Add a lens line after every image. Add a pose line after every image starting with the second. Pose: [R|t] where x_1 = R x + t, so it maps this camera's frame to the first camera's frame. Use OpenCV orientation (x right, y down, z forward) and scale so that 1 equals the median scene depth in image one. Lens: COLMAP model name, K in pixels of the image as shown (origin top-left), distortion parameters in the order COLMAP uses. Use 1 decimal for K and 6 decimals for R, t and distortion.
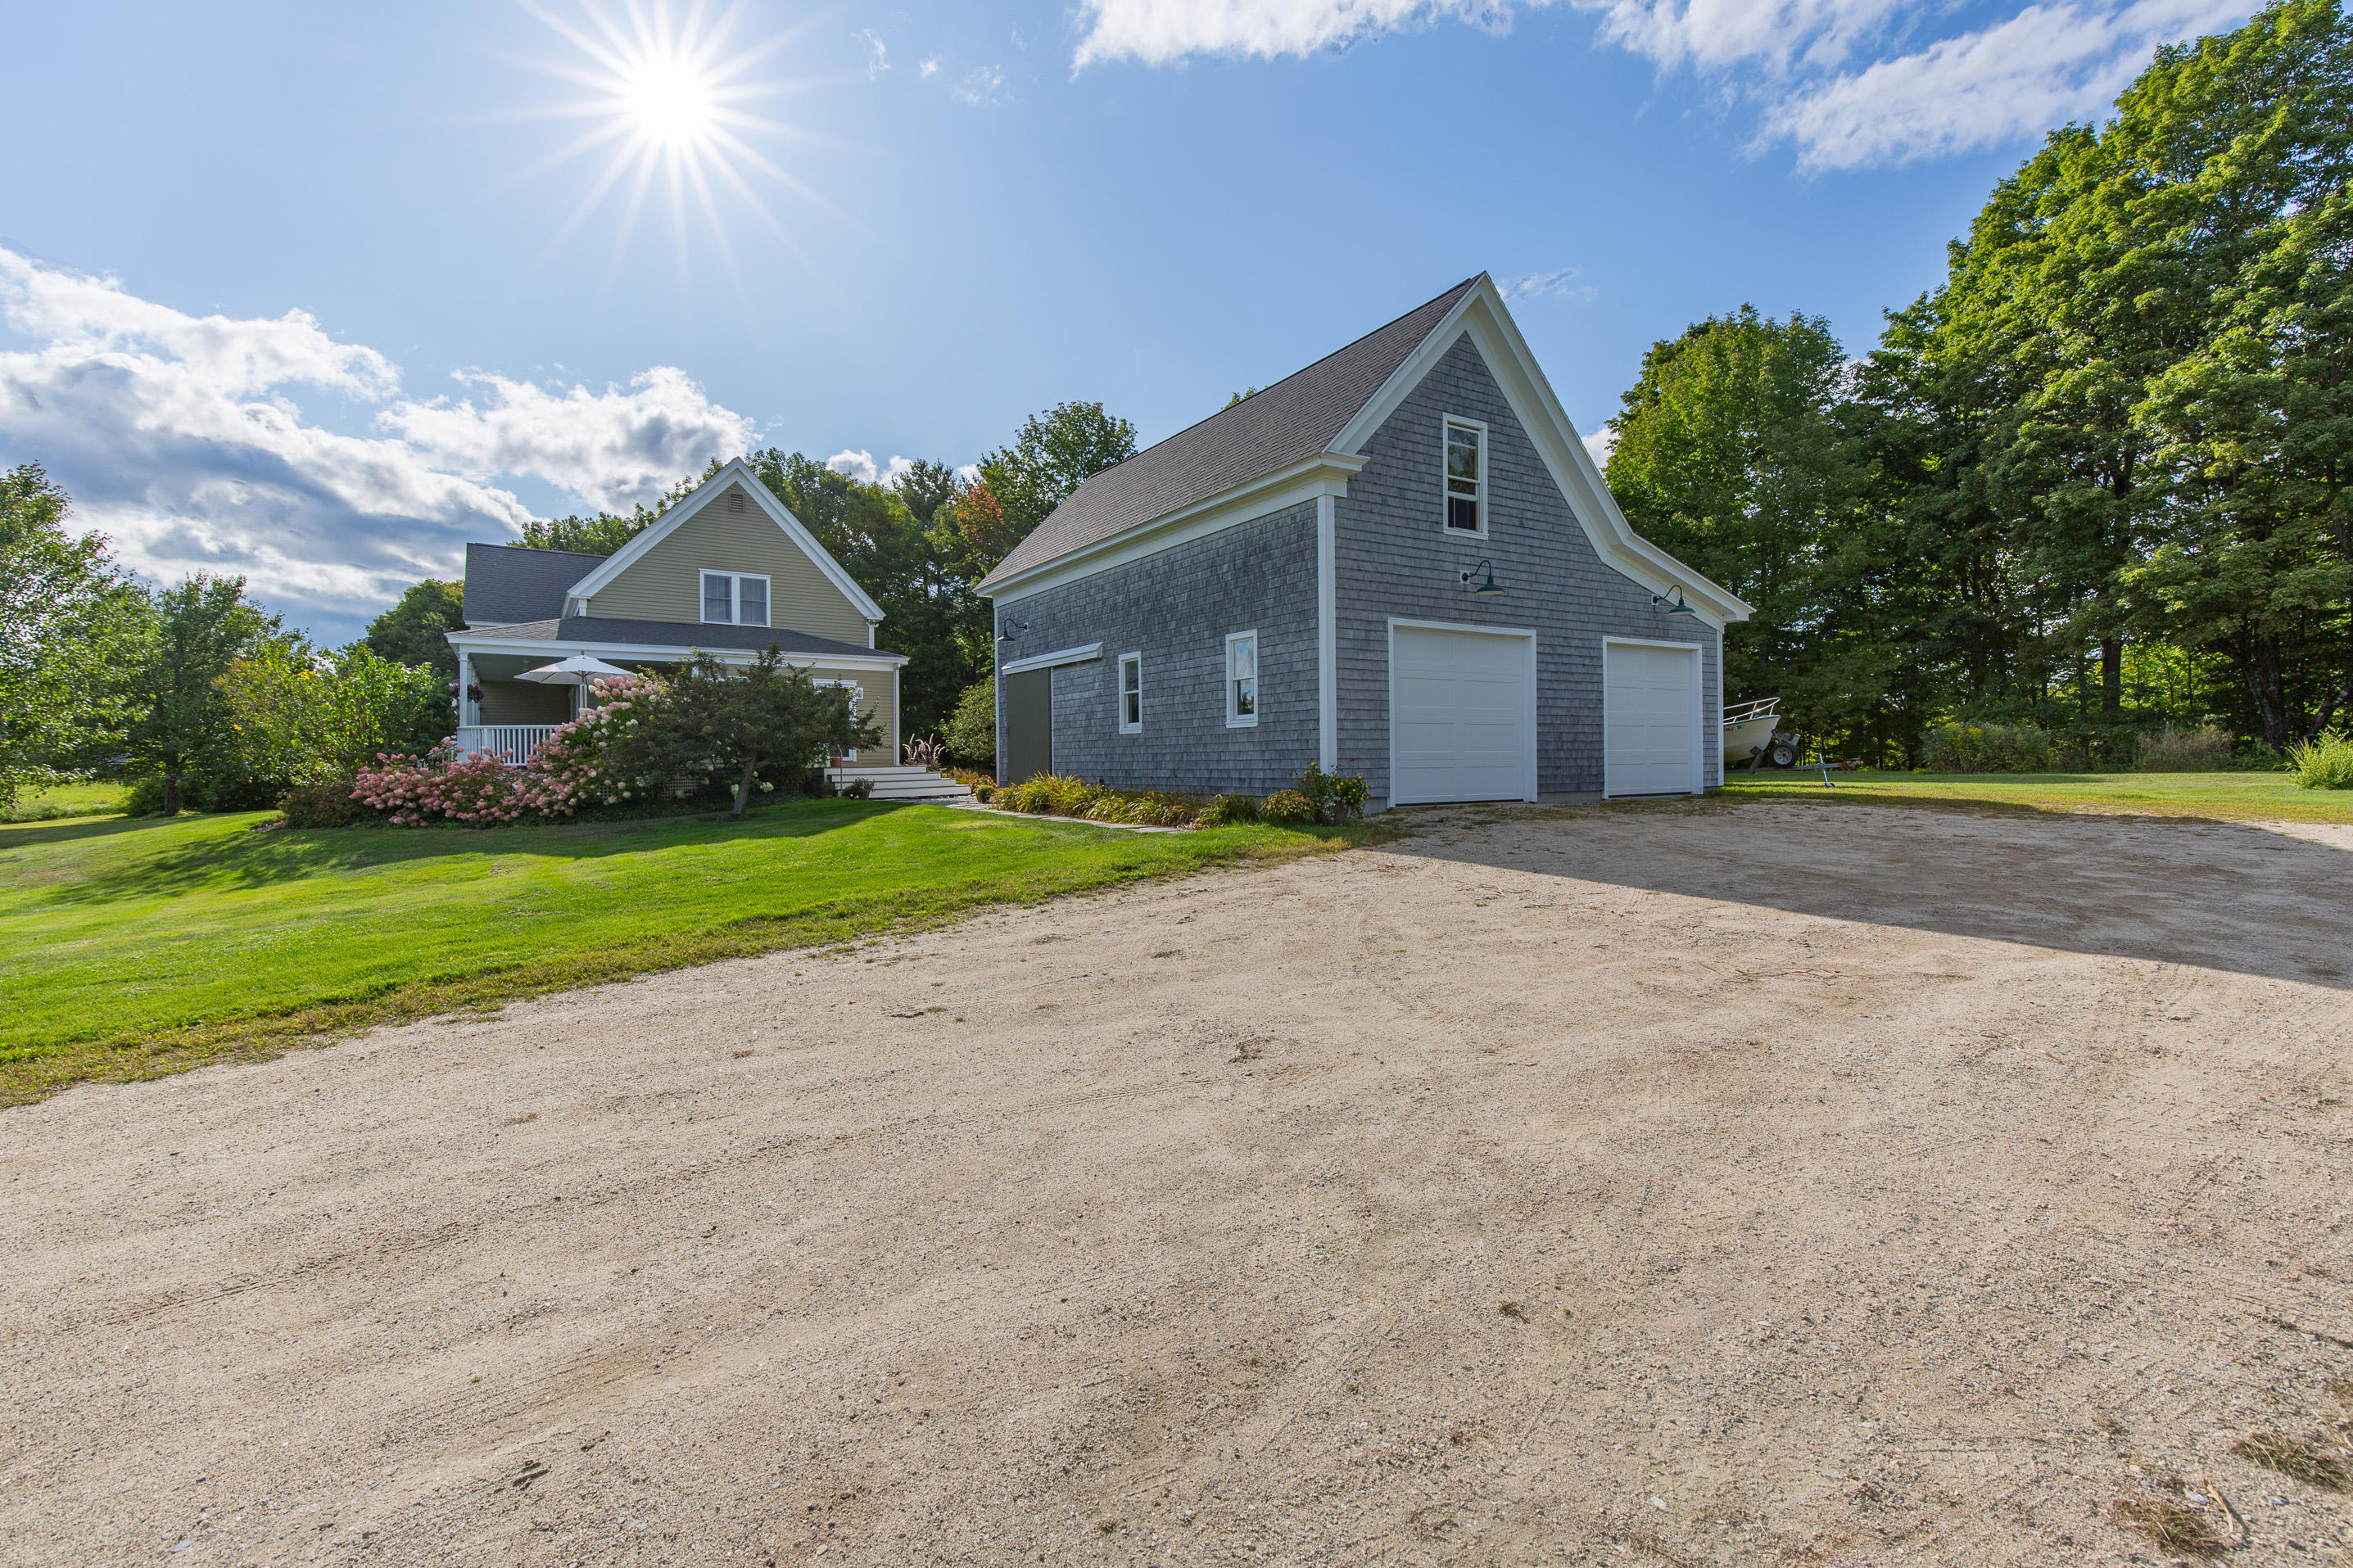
lens RADIAL K [[1059.0, 0, 1179.7], [0, 1059.0, 778.9], [0, 0, 1]] dist [0.005506, -0.000103]
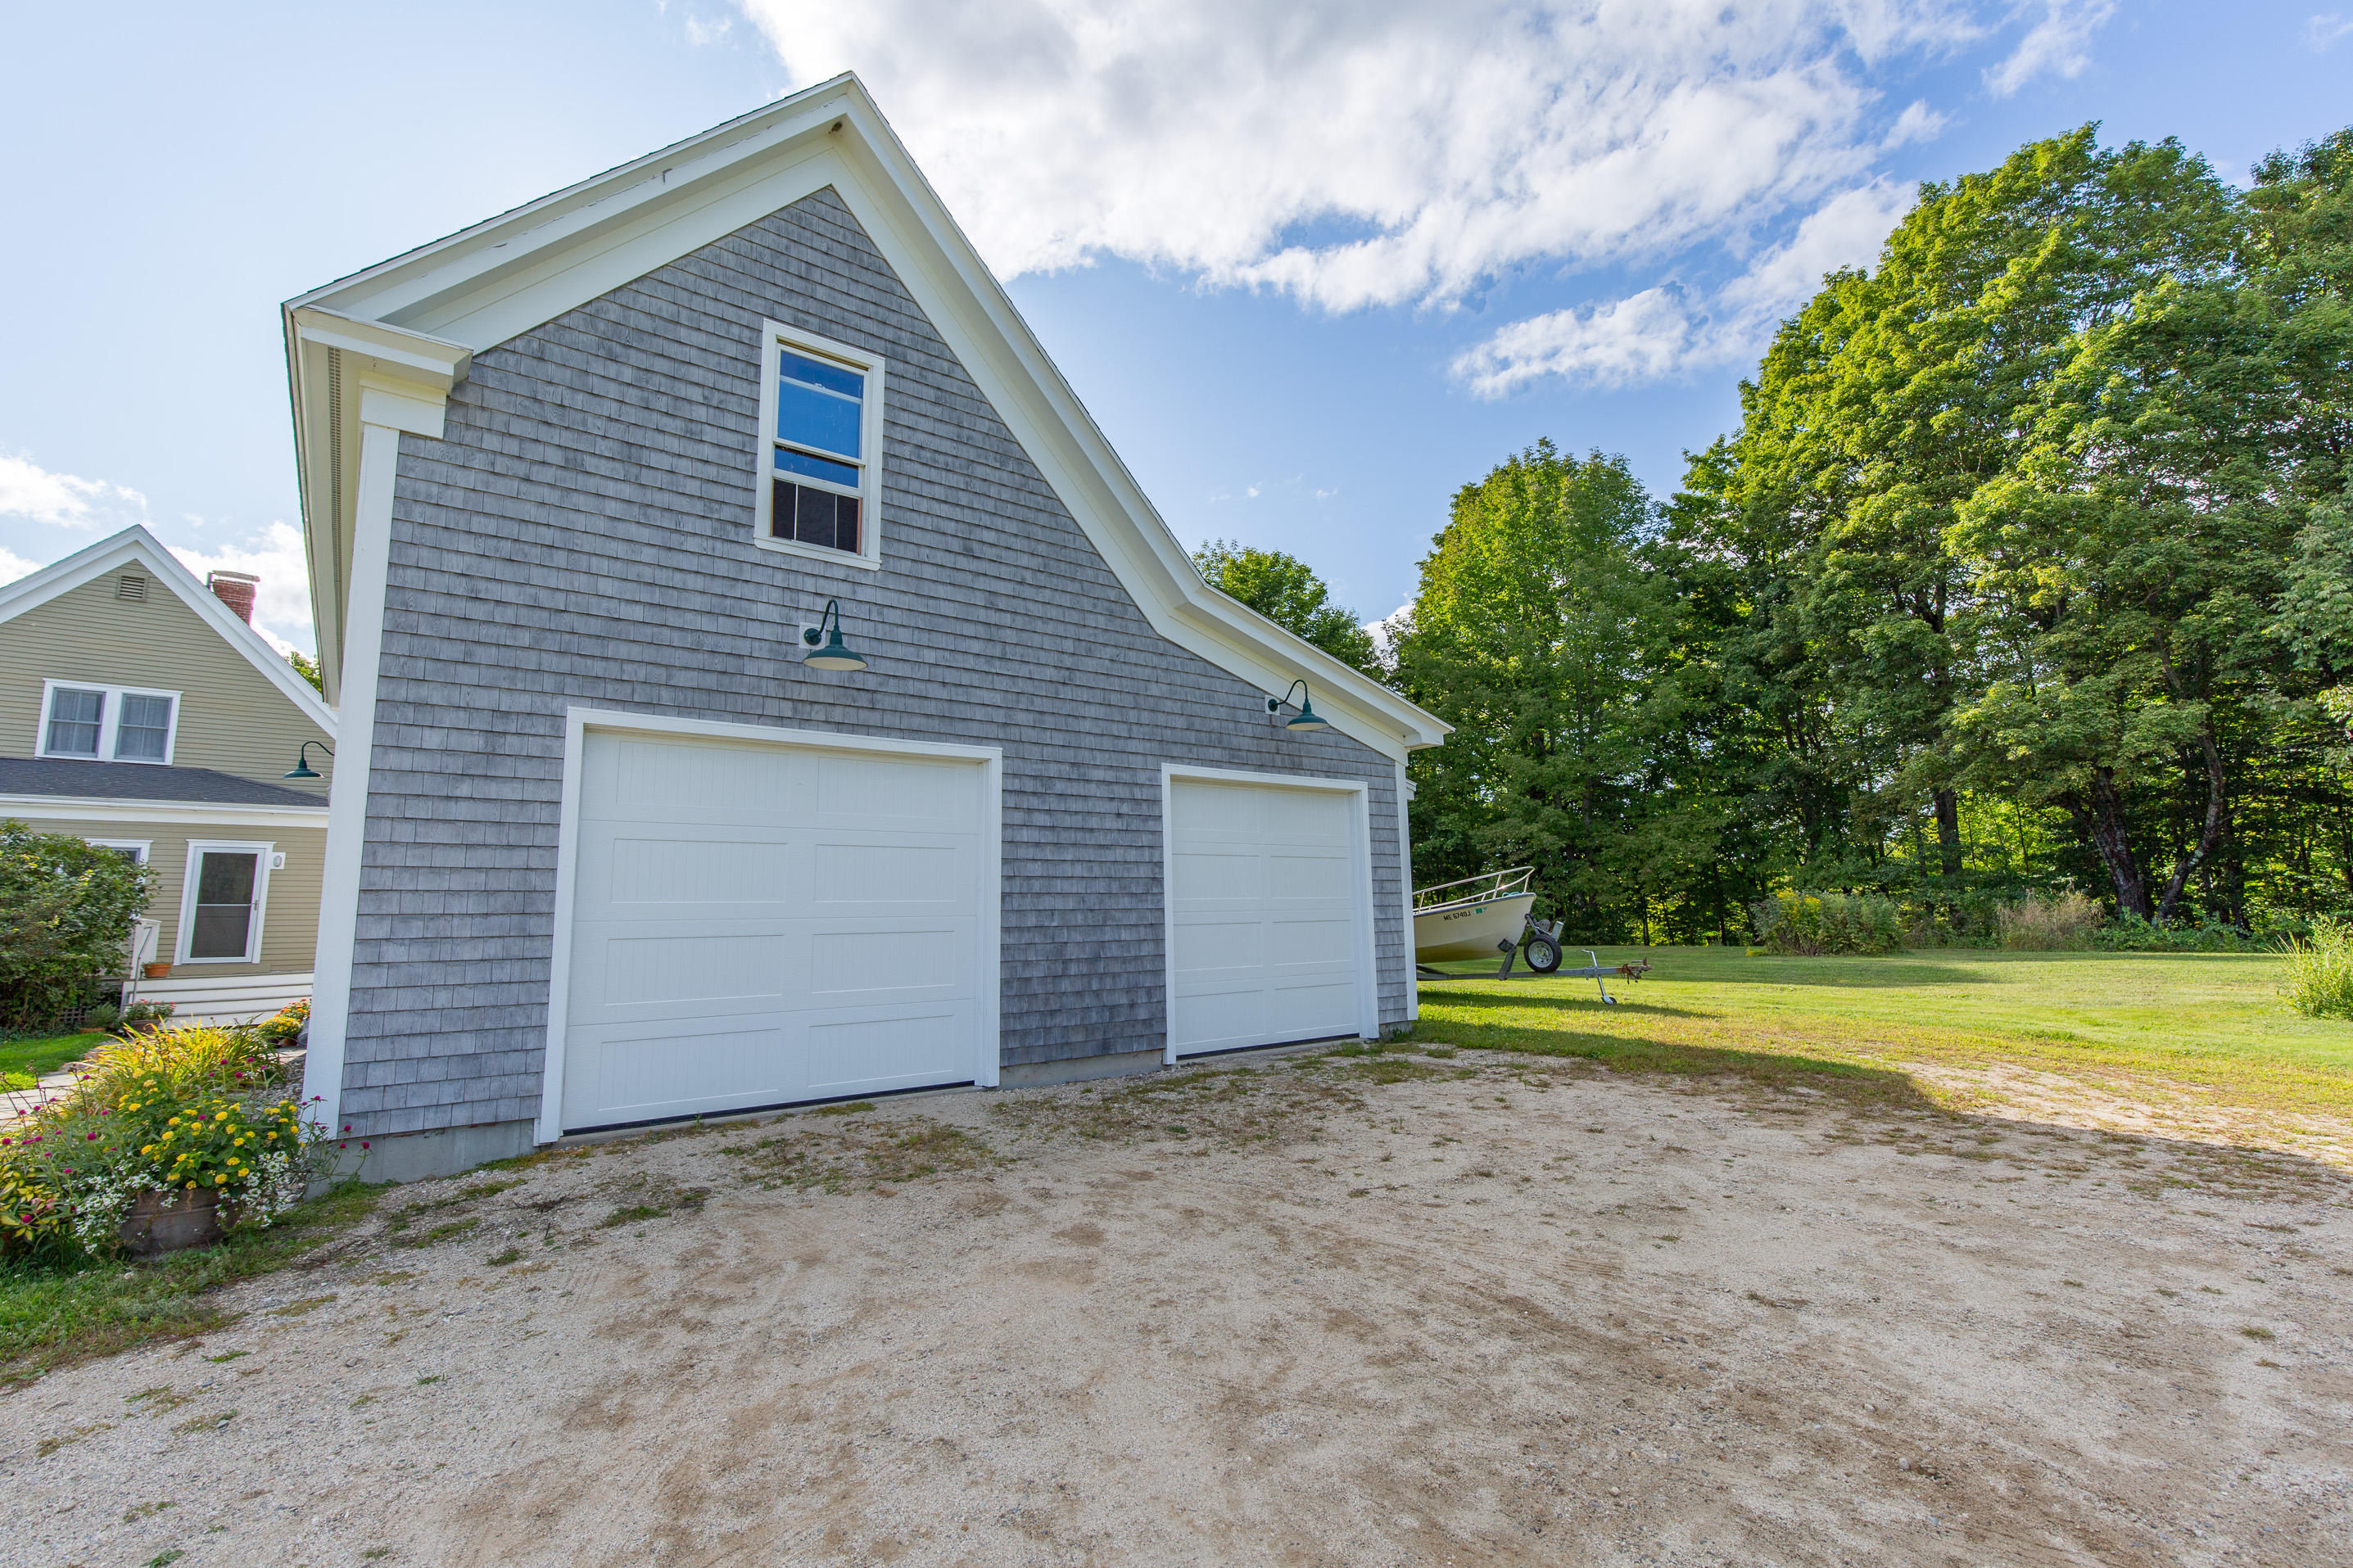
lens RADIAL K [[1059.0, 0, 1178.2], [0, 1059.0, 782.8], [0, 0, 1]] dist [0.005506, -0.000103]
pose [[0.994841, 0.004240, 0.101354, 0.180115], [0.010413, 0.989581, -0.143600, -0.023009], [-0.100907, 0.143915, 0.984432, 0.233081]]
